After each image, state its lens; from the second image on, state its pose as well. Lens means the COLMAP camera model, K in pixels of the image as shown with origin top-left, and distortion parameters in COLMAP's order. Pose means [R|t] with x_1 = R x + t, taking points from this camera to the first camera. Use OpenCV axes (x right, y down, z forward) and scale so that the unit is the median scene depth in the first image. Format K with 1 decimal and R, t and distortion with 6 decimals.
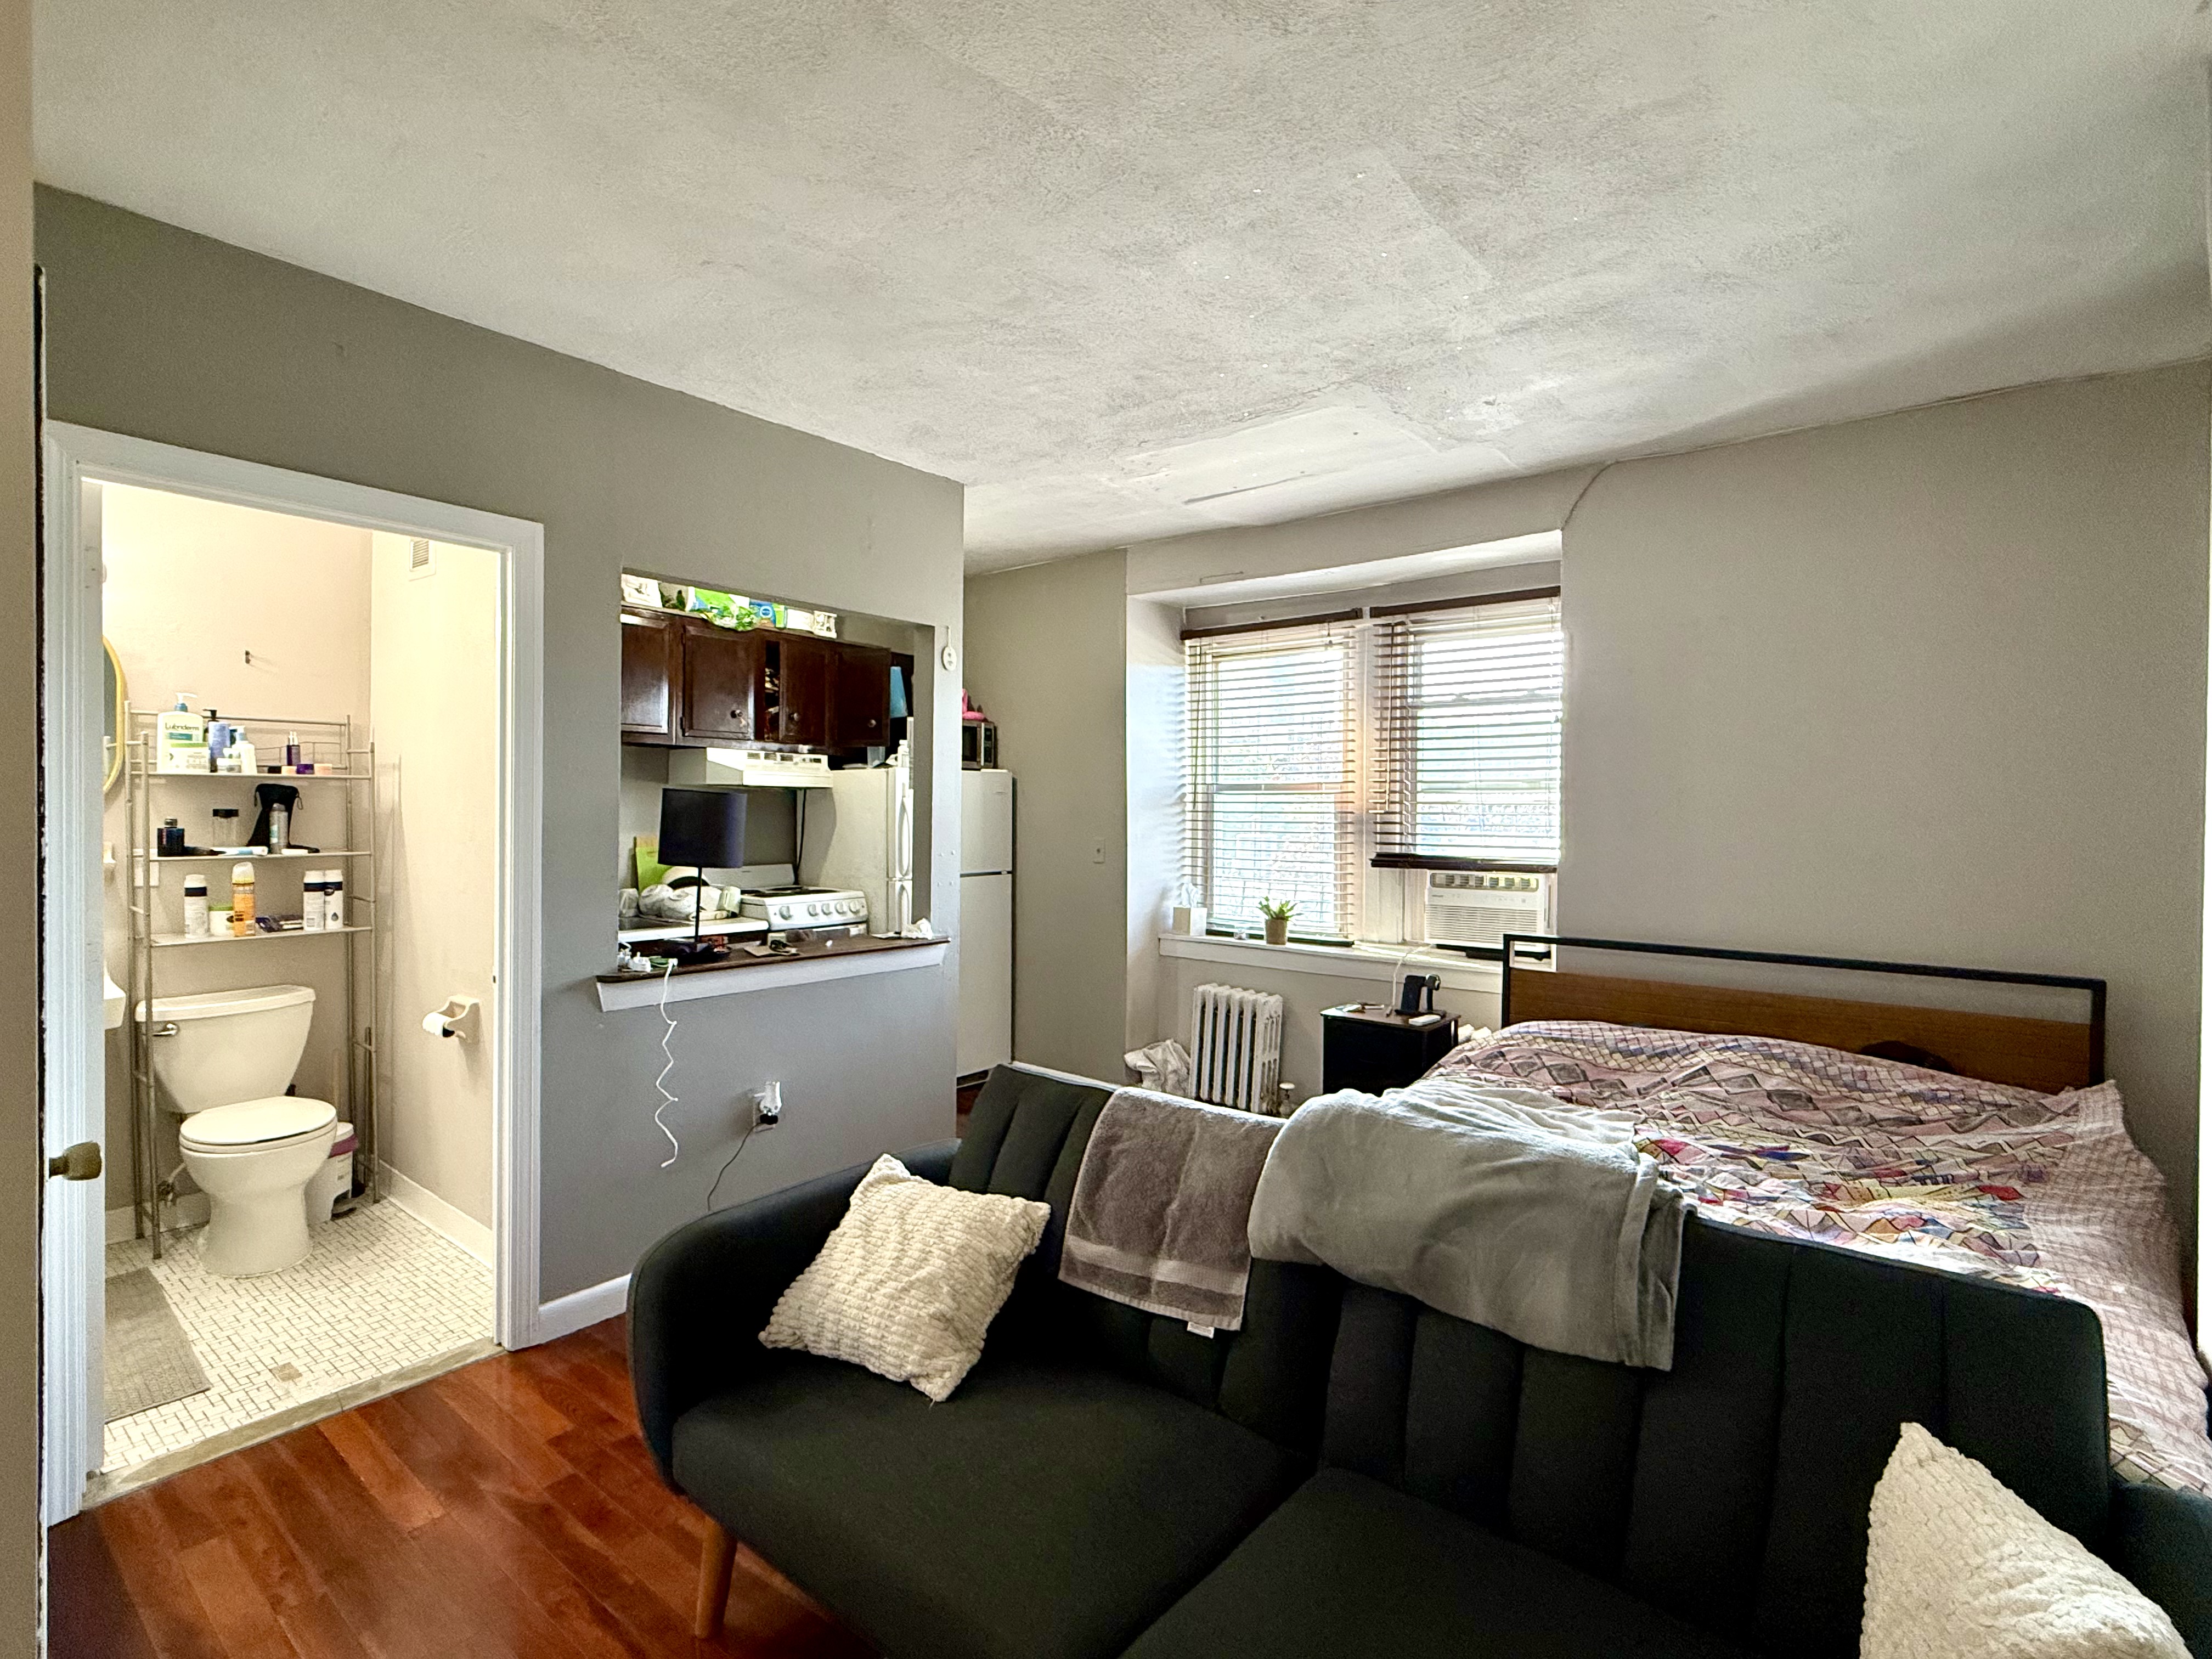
lens RADIAL K [[1048.9, 0, 1111.3], [0, 1048.9, 827.4], [0, 0, 1]] dist [-0.004349, 0.000645]
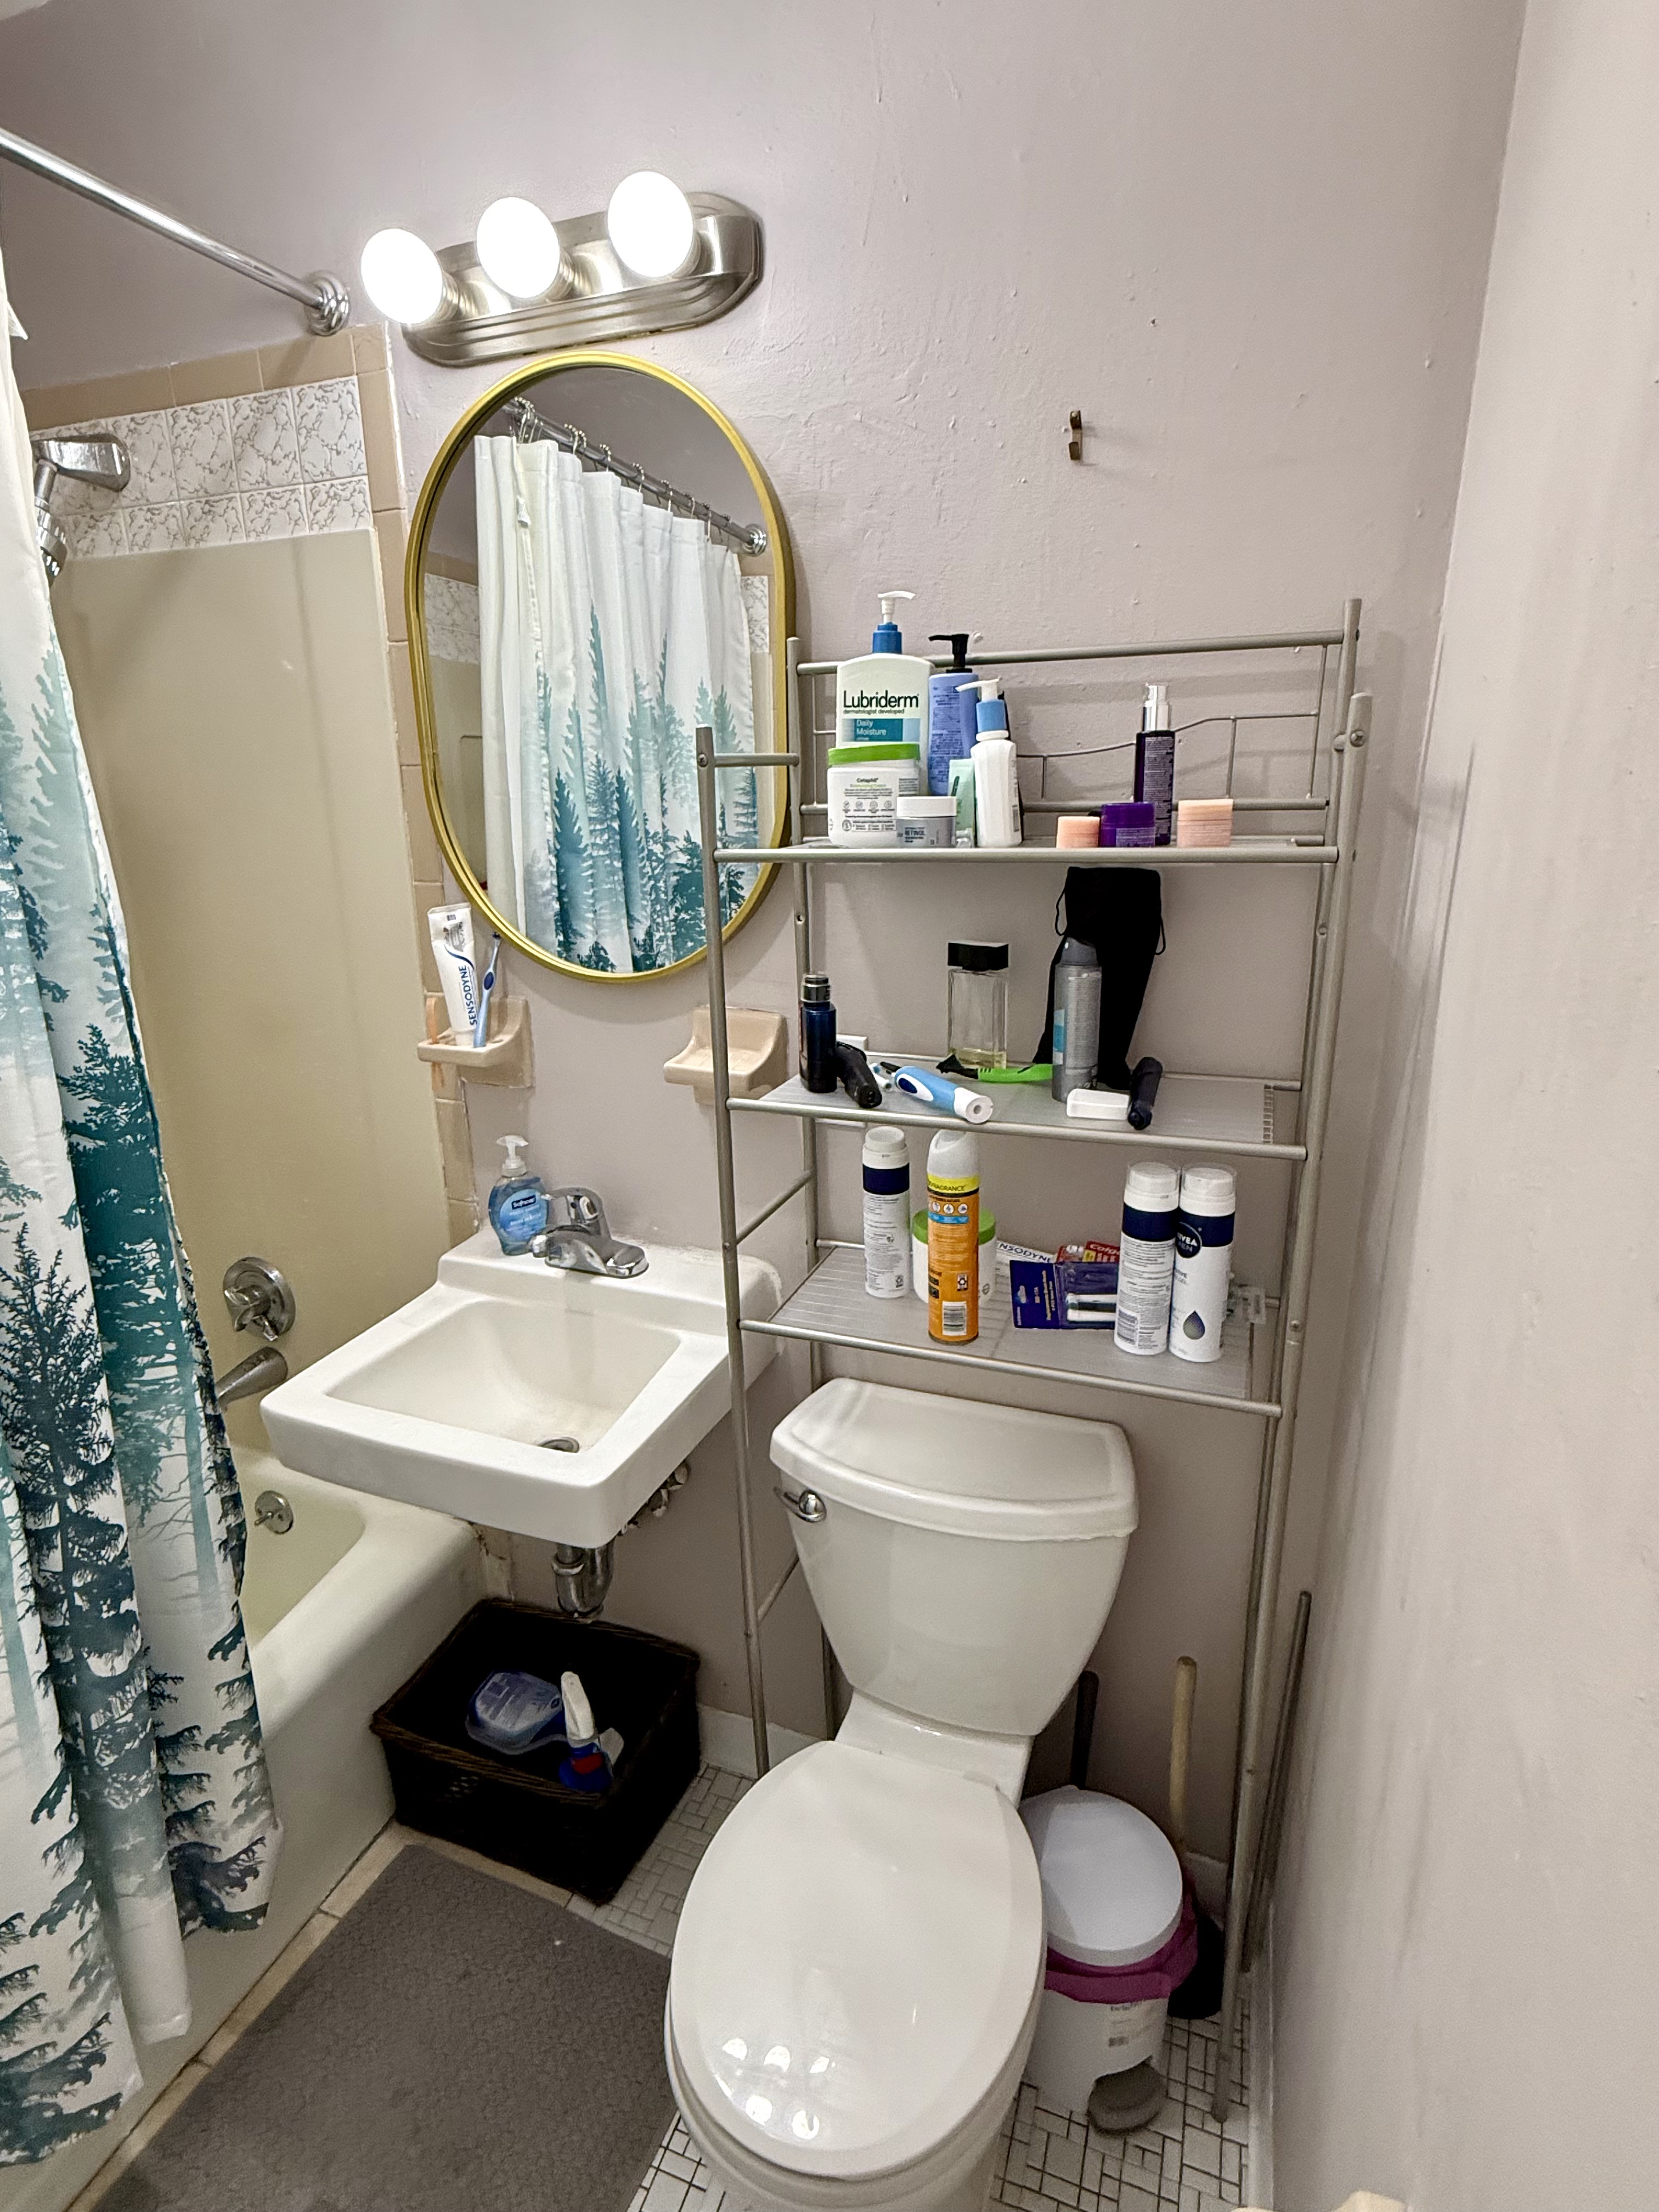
lens RADIAL K [[1105.0, 0, 829.5], [0, 1105.0, 1106.0], [0, 0, 1]] dist [-0.001402, -0.000228]
pose [[0.304155, 0.255497, -0.917721, -0.435867], [0.005662, 0.962860, 0.269940, -0.054356], [0.952606, -0.087300, 0.291412, 0.711089]]
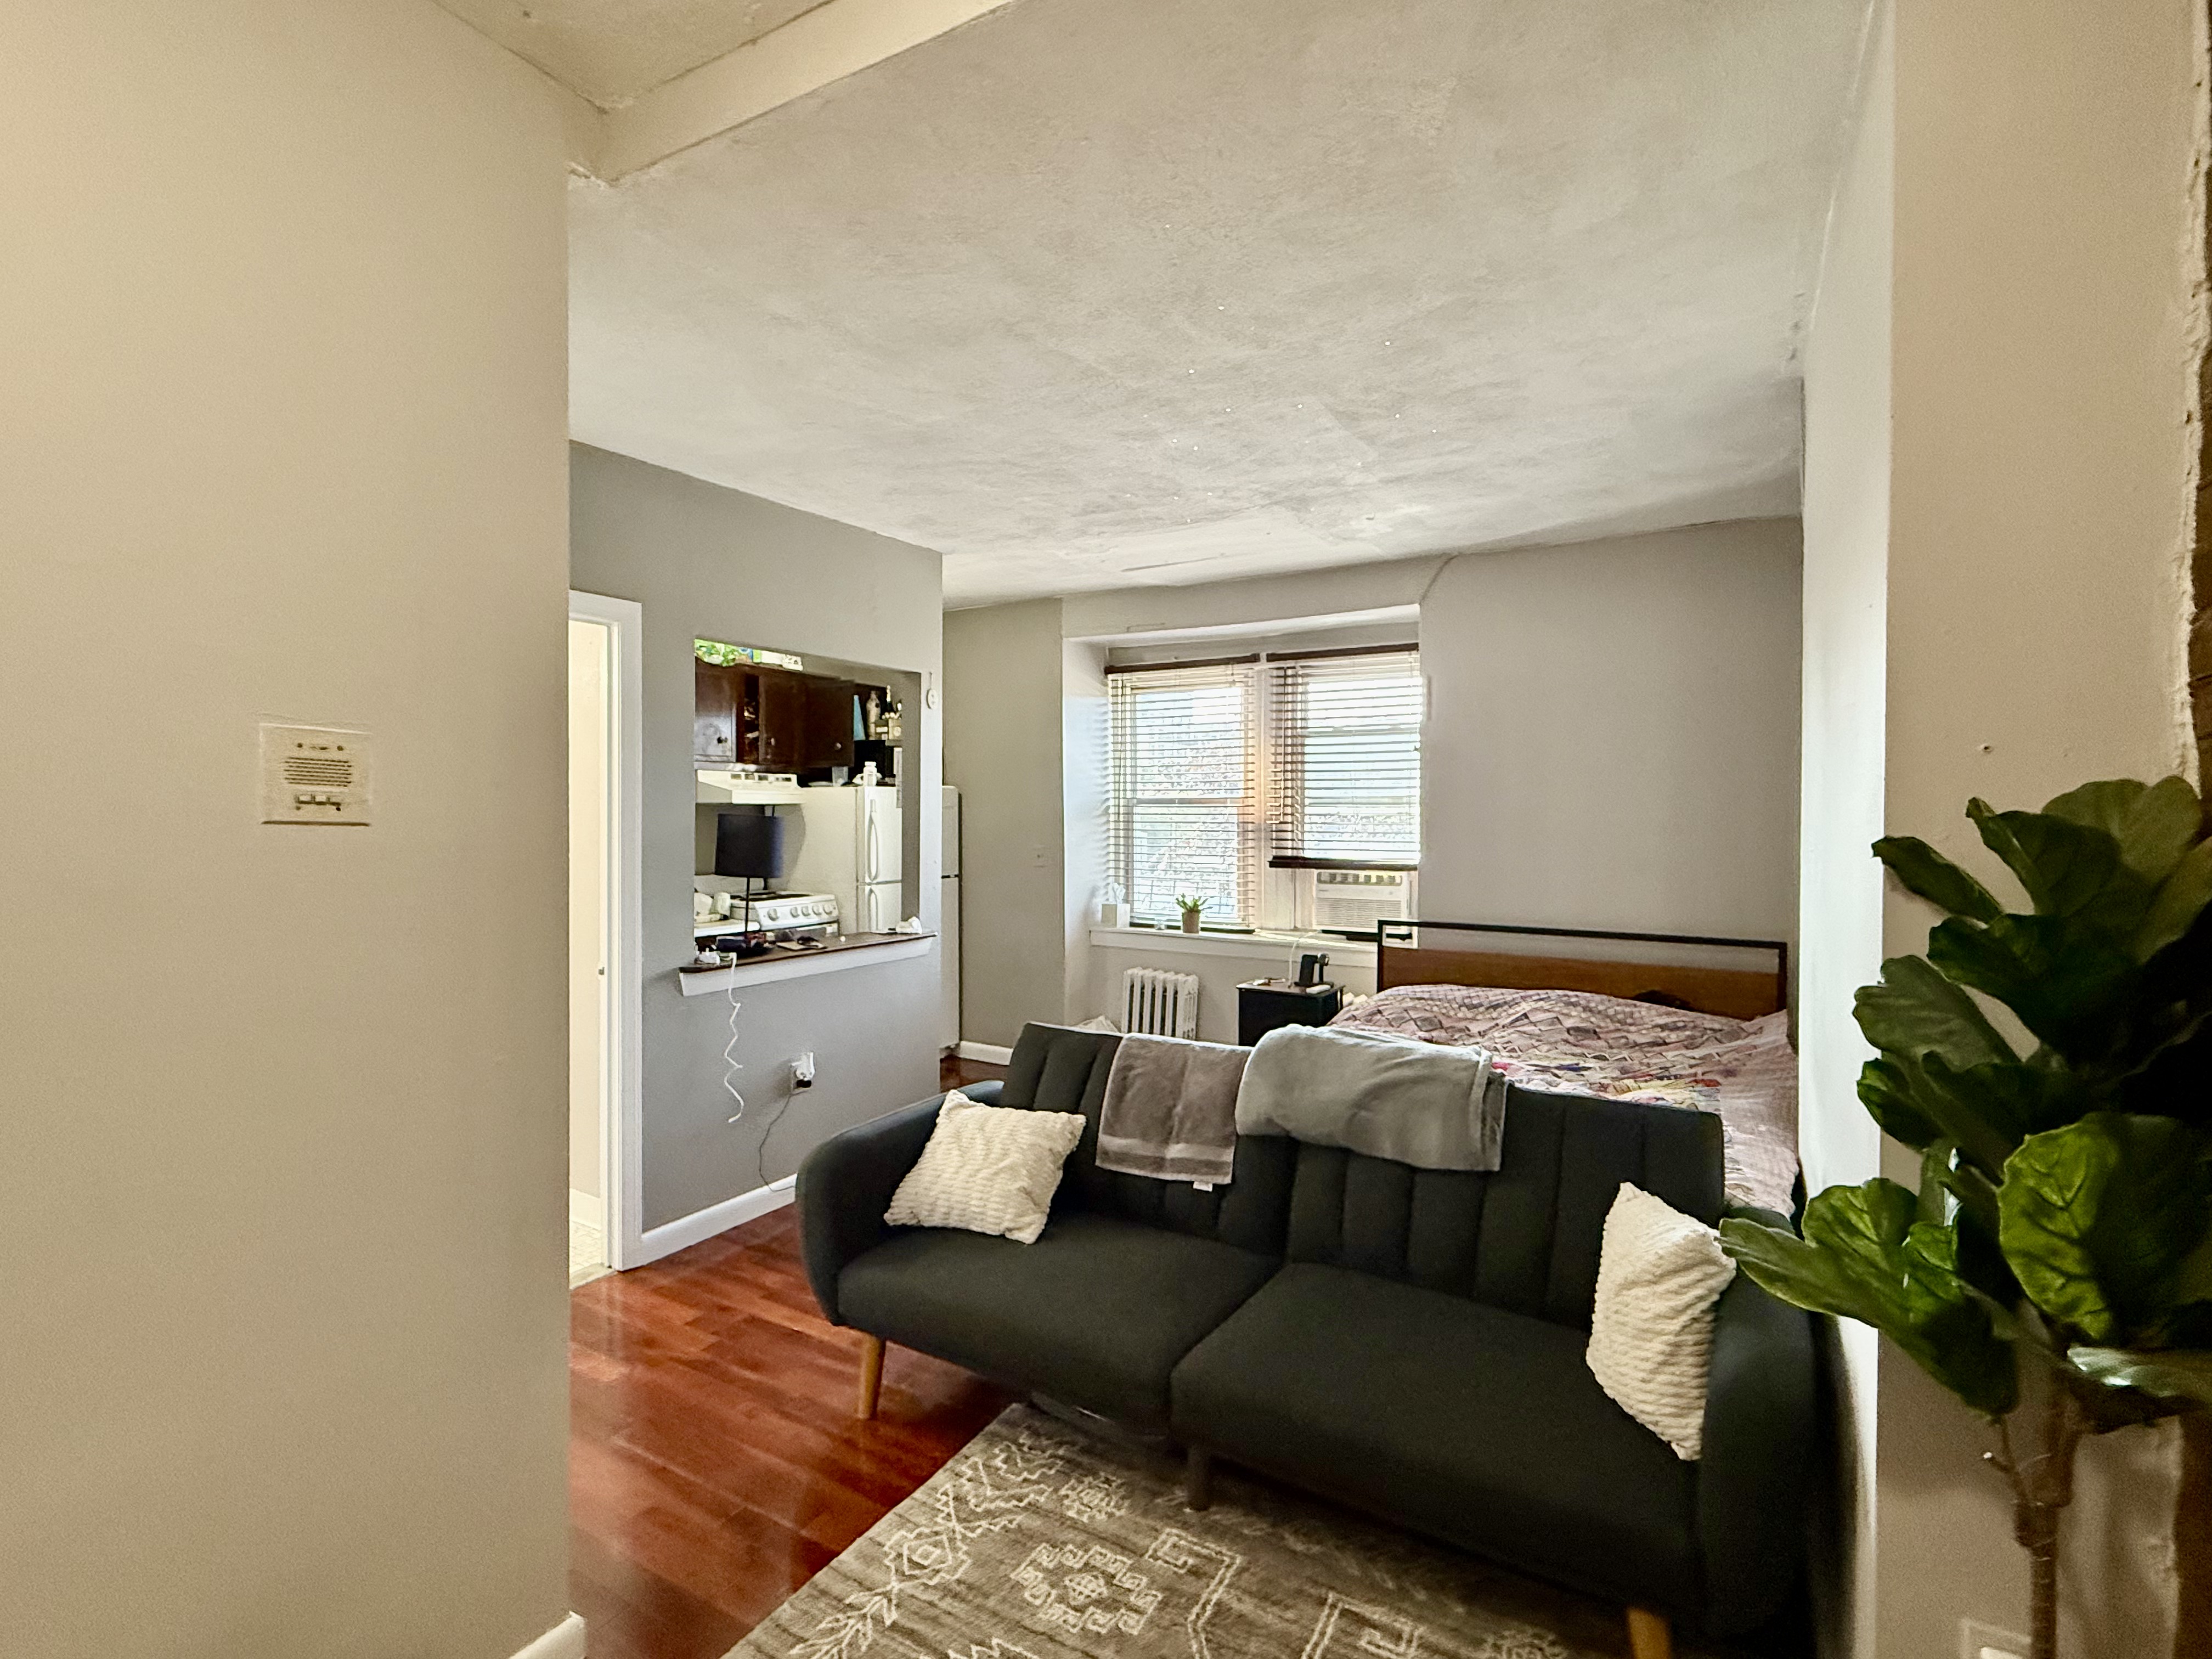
lens RADIAL K [[1046.0, 0, 1114.1], [0, 1046.0, 829.4], [0, 0, 1]] dist [-0.002331, 0.000200]
pose [[0.991113, -0.008798, 0.132729, -0.147113], [0.008206, 0.999954, 0.005005, -0.022863], [-0.132766, -0.003872, 0.991140, -0.286678]]
